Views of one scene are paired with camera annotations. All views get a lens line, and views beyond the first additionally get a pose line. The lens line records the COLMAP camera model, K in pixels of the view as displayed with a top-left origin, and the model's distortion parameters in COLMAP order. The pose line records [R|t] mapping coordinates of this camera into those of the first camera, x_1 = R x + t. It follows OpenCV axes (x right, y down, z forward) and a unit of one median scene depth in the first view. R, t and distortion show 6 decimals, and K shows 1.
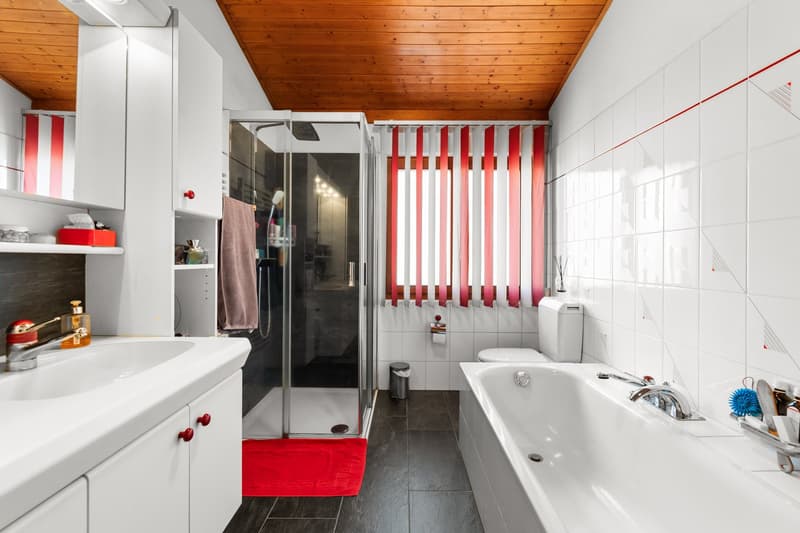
lens RADIAL K [[356.5, 0, 399.6], [0, 356.5, 261.2], [0, 0, 1]] dist [0.001141, -0.000056]
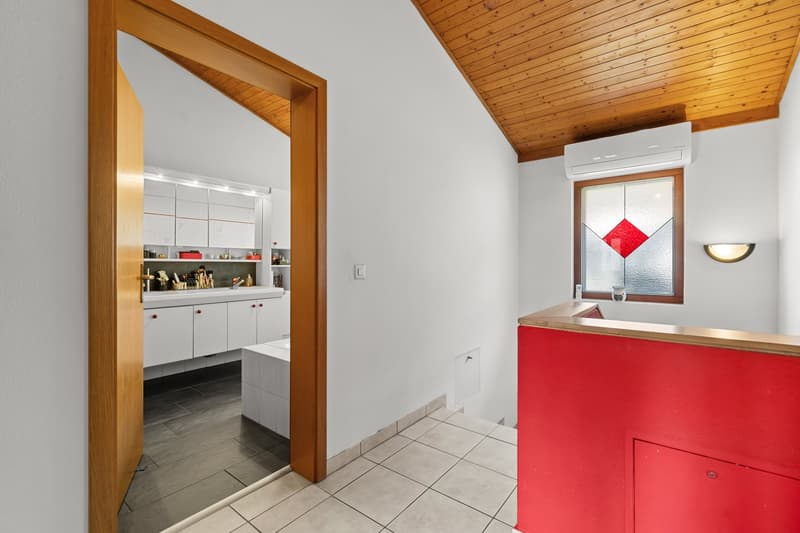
lens RADIAL K [[353.6, 0, 403.8], [0, 353.6, 266.6], [0, 0, 1]] dist [0.005600, 0.000197]
pose [[0.797452, 0.001065, -0.603381, 1.231879], [-0.001766, 0.999998, -0.000570, 0.012046], [0.603379, 0.001520, 0.797453, -0.459642]]
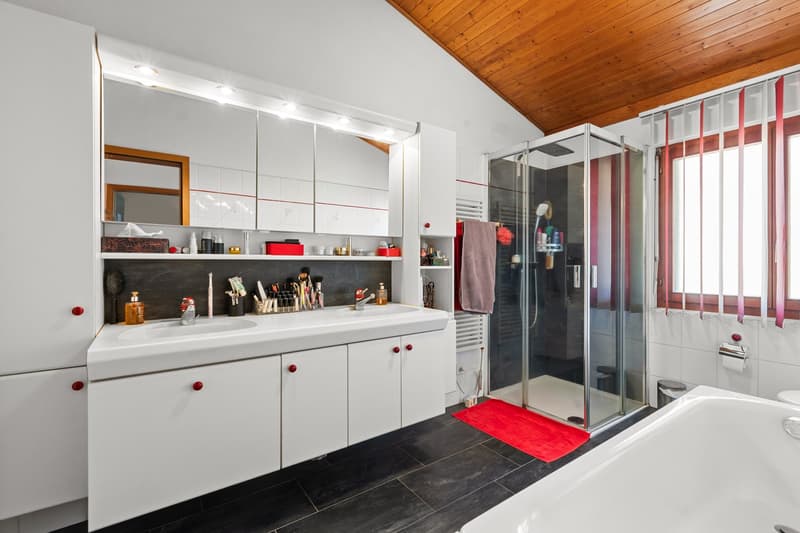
lens RADIAL K [[353.6, 0, 403.8], [0, 353.6, 266.6], [0, 0, 1]] dist [0.005600, 0.000197]
pose [[0.590910, 0.002391, -0.806734, 0.394317], [-0.000964, 0.999997, 0.002258, 0.004583], [0.806737, -0.000556, 0.590911, -0.054942]]
